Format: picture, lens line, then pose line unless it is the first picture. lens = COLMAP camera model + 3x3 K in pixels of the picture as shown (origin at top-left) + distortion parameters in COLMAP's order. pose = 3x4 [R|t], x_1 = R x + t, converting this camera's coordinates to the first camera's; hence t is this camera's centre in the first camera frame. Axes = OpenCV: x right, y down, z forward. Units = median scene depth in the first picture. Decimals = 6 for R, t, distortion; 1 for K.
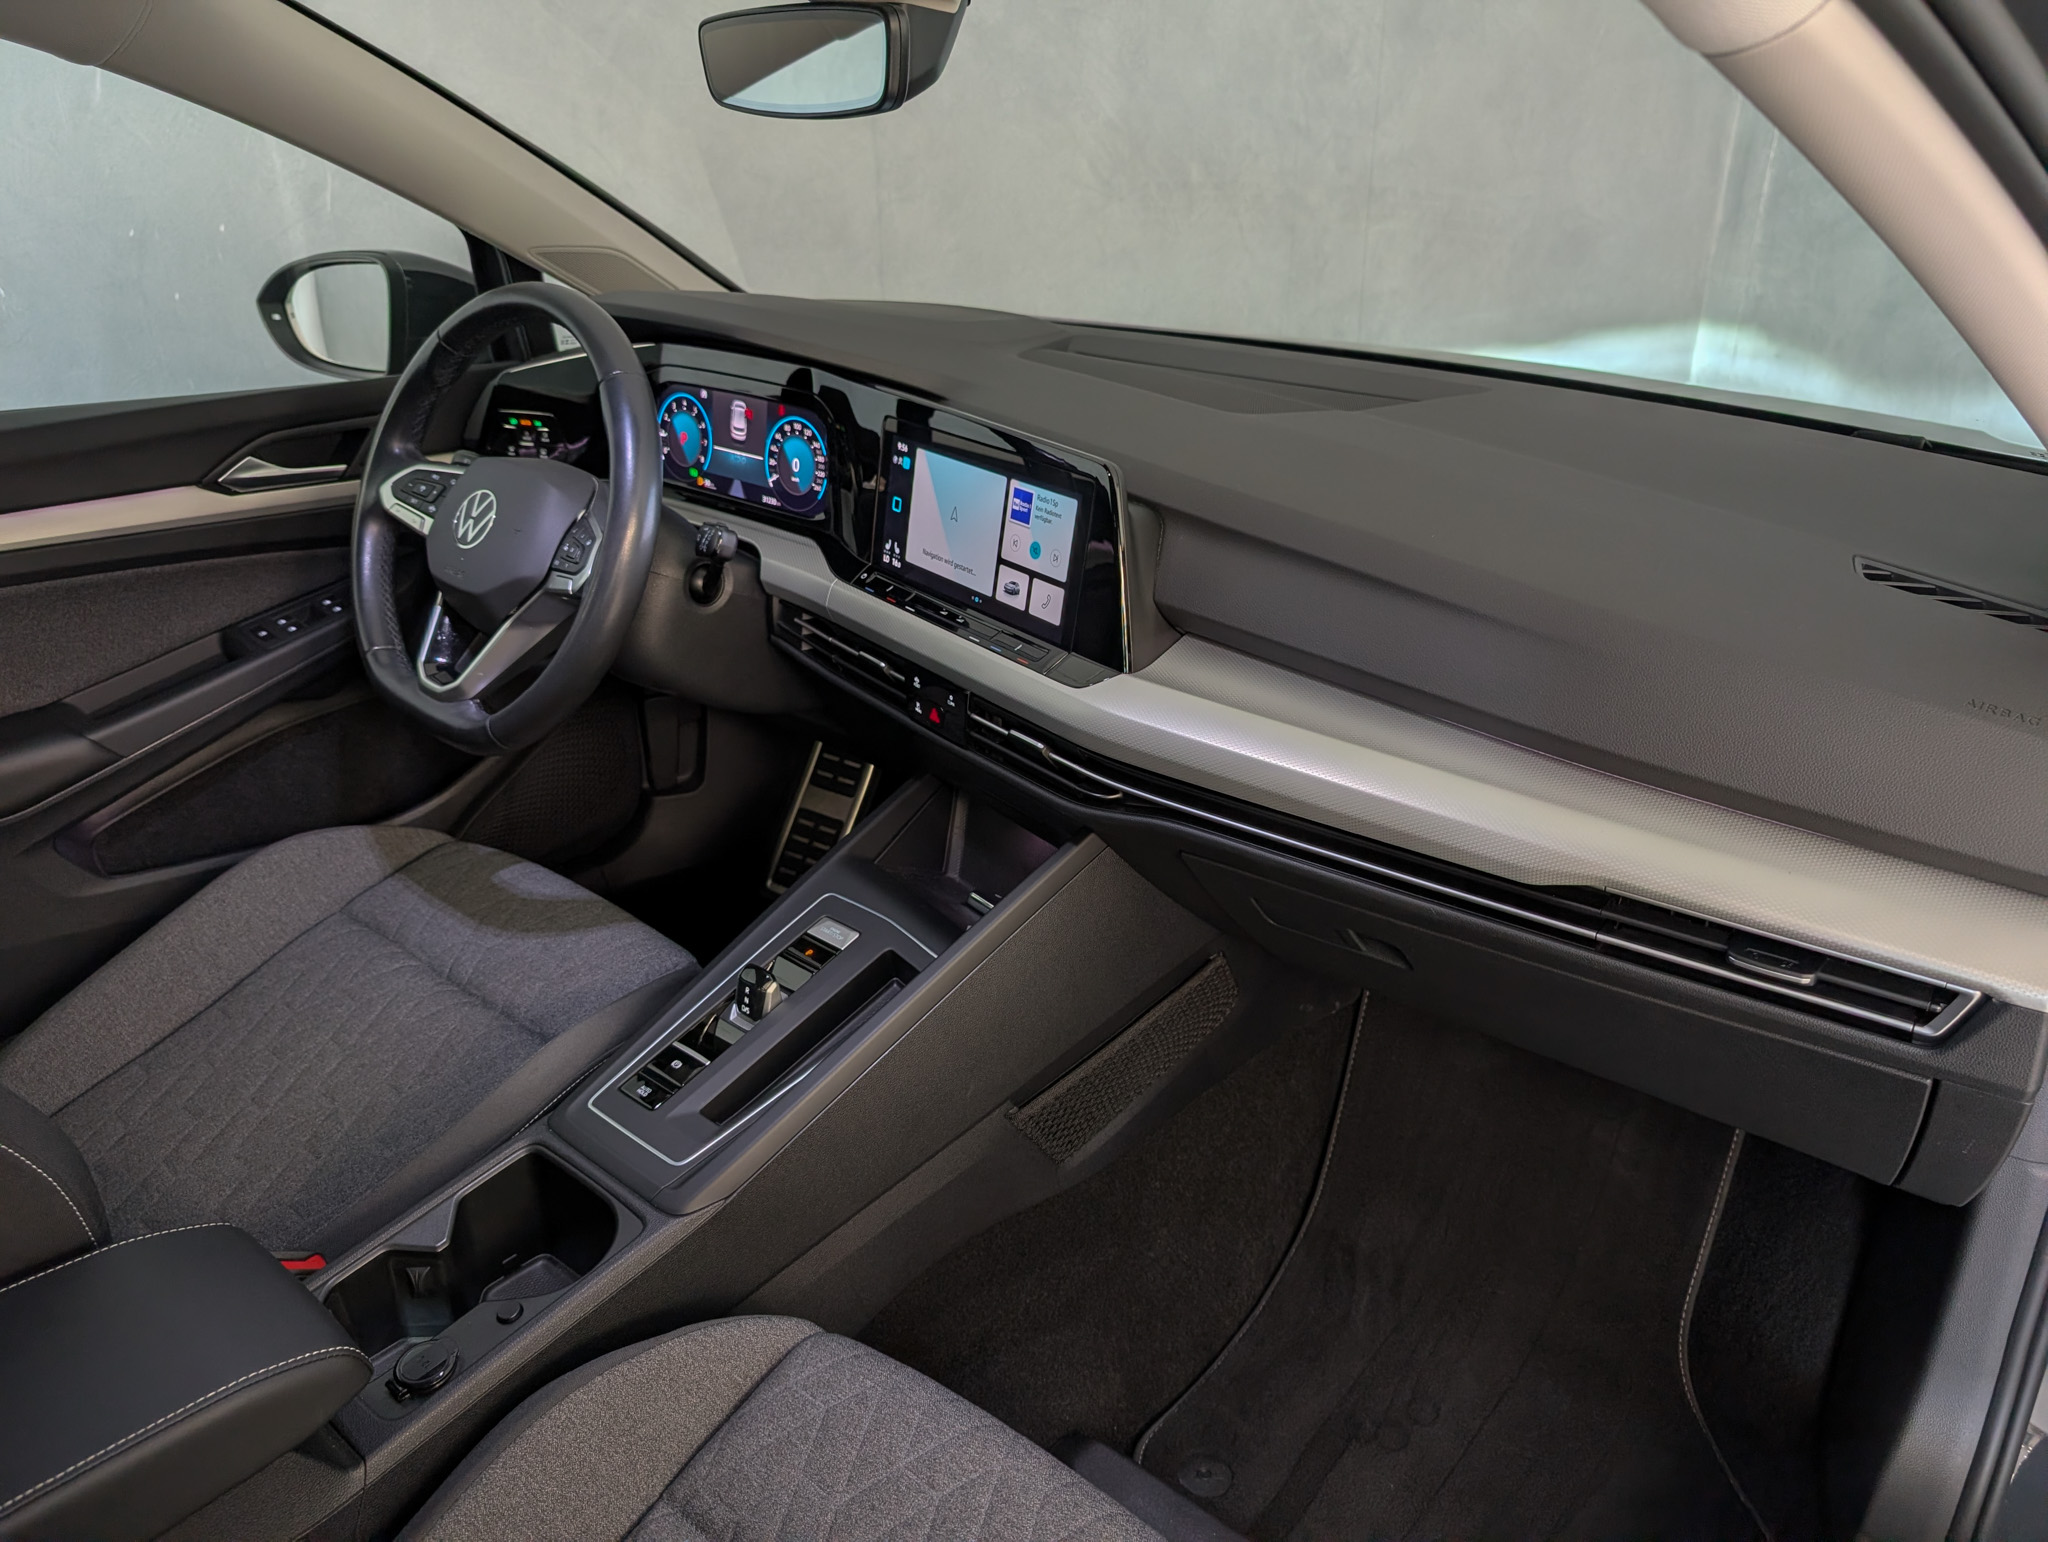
lens RADIAL K [[1499.7, 0, 1096.0], [0, 1499.7, 775.0], [0, 0, 1]] dist [0.018607, 0.001437]
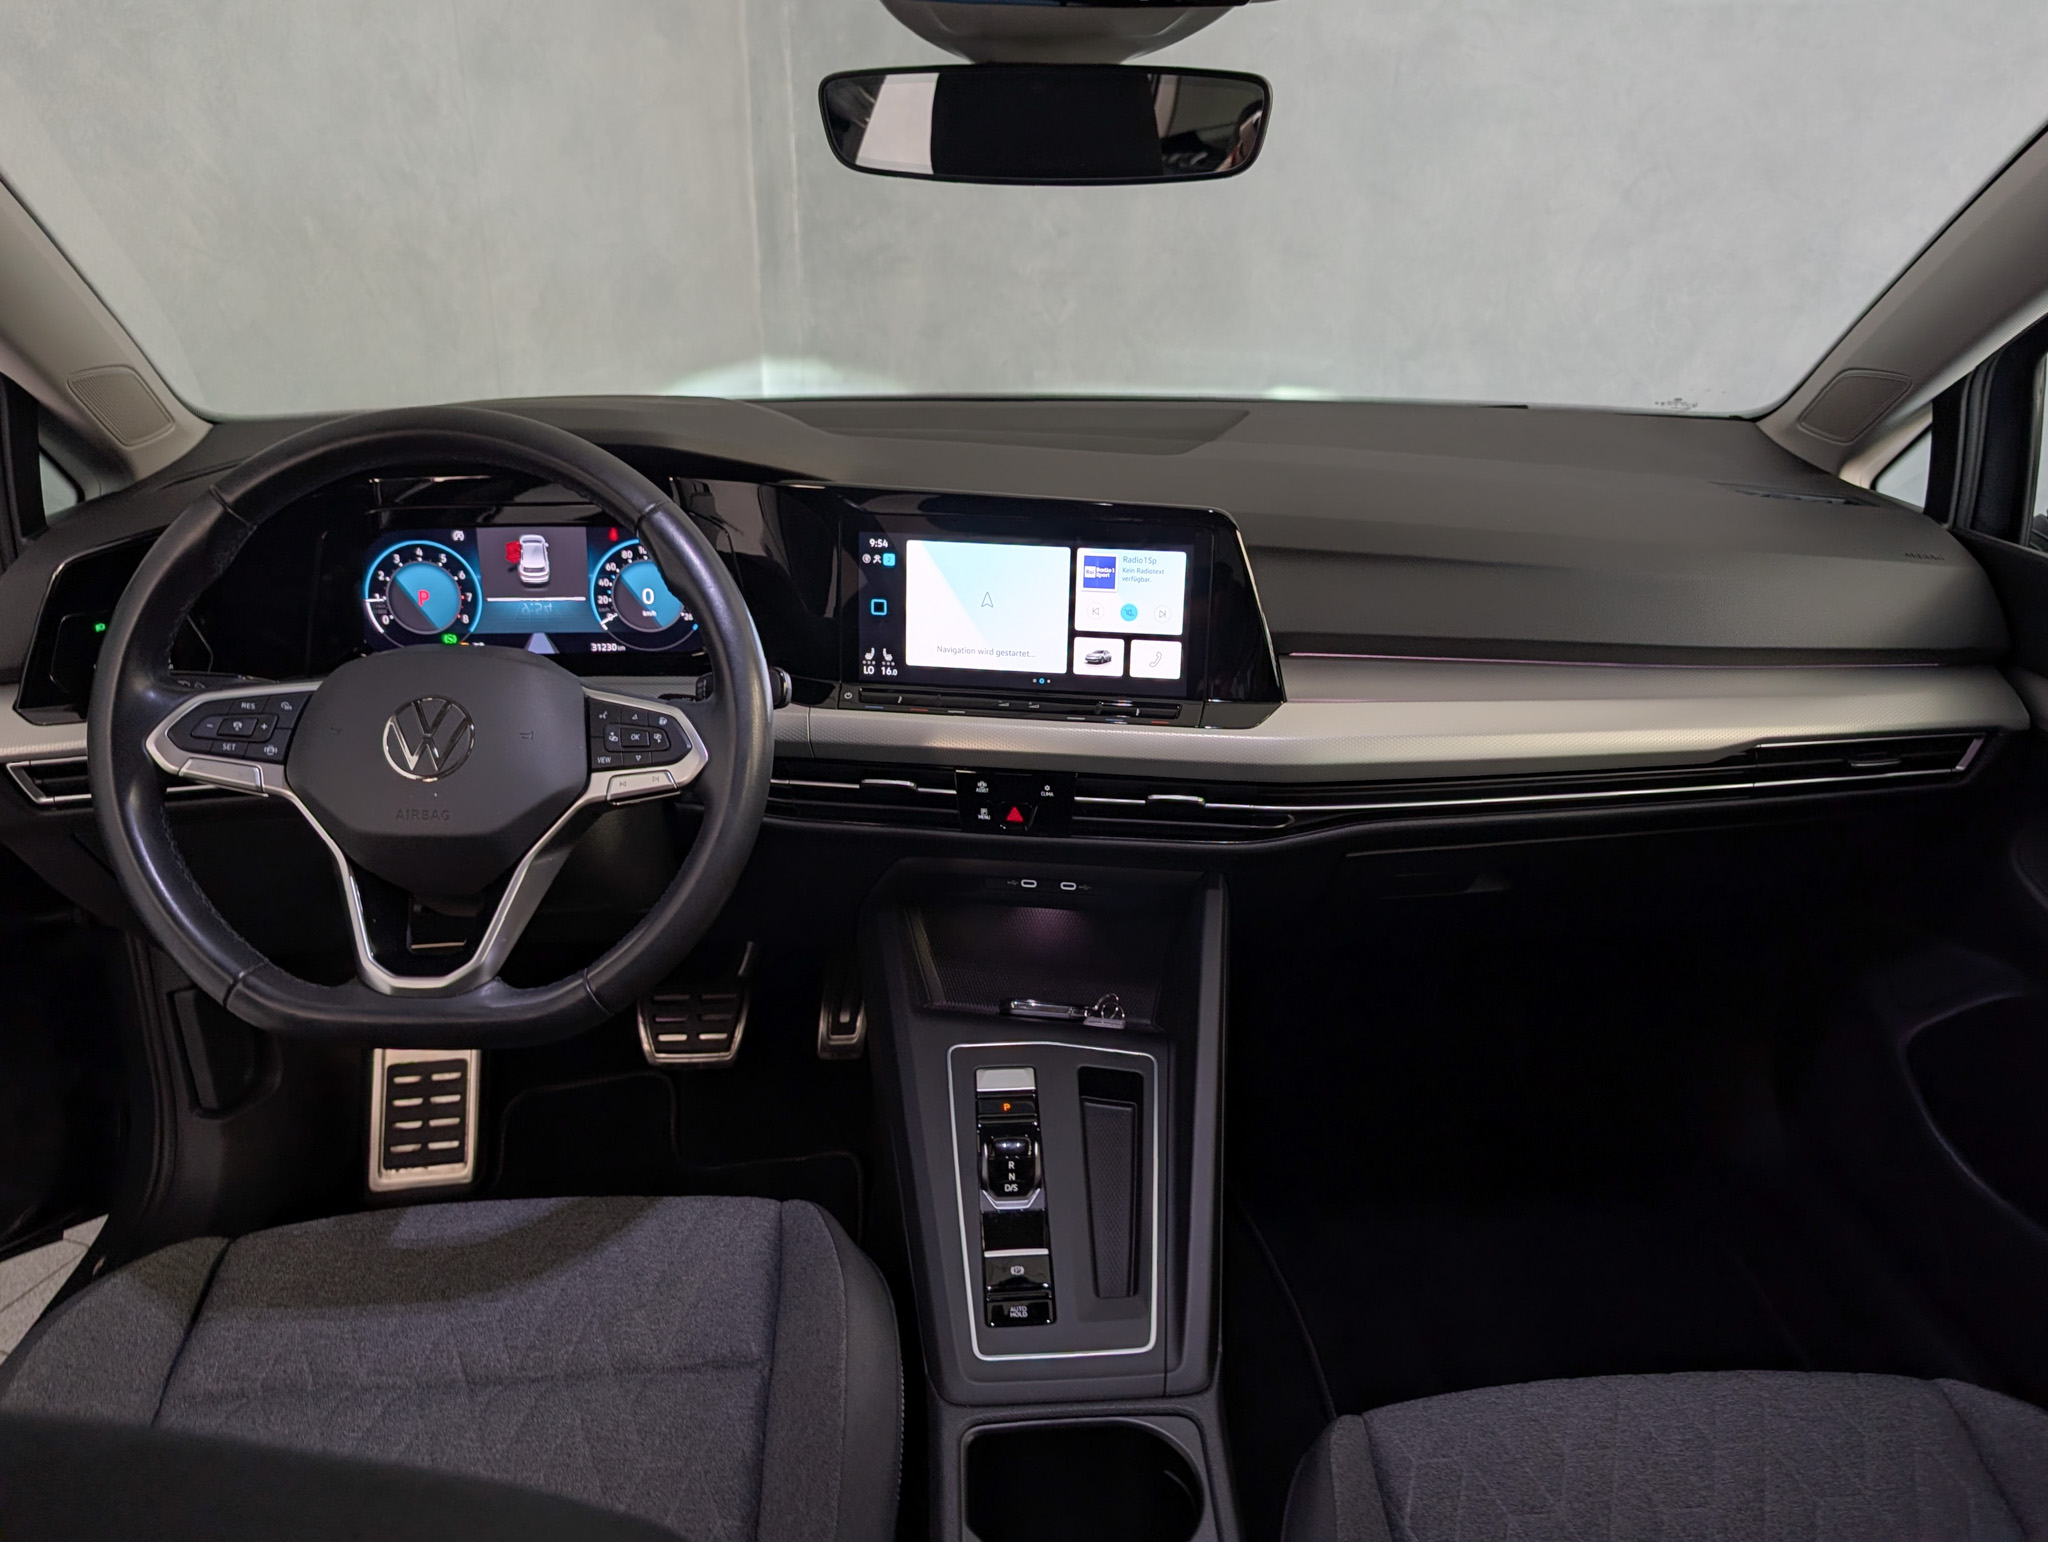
lens RADIAL K [[1563.0, 0, 1121.5], [0, 1563.0, 767.9], [0, 0, 1]] dist [0.046780, -0.037537]
pose [[0.712377, -0.261342, 0.651321, -0.649060], [0.287742, 0.955250, 0.068578, -0.109065], [-0.640096, 0.138559, 0.755697, 0.212334]]
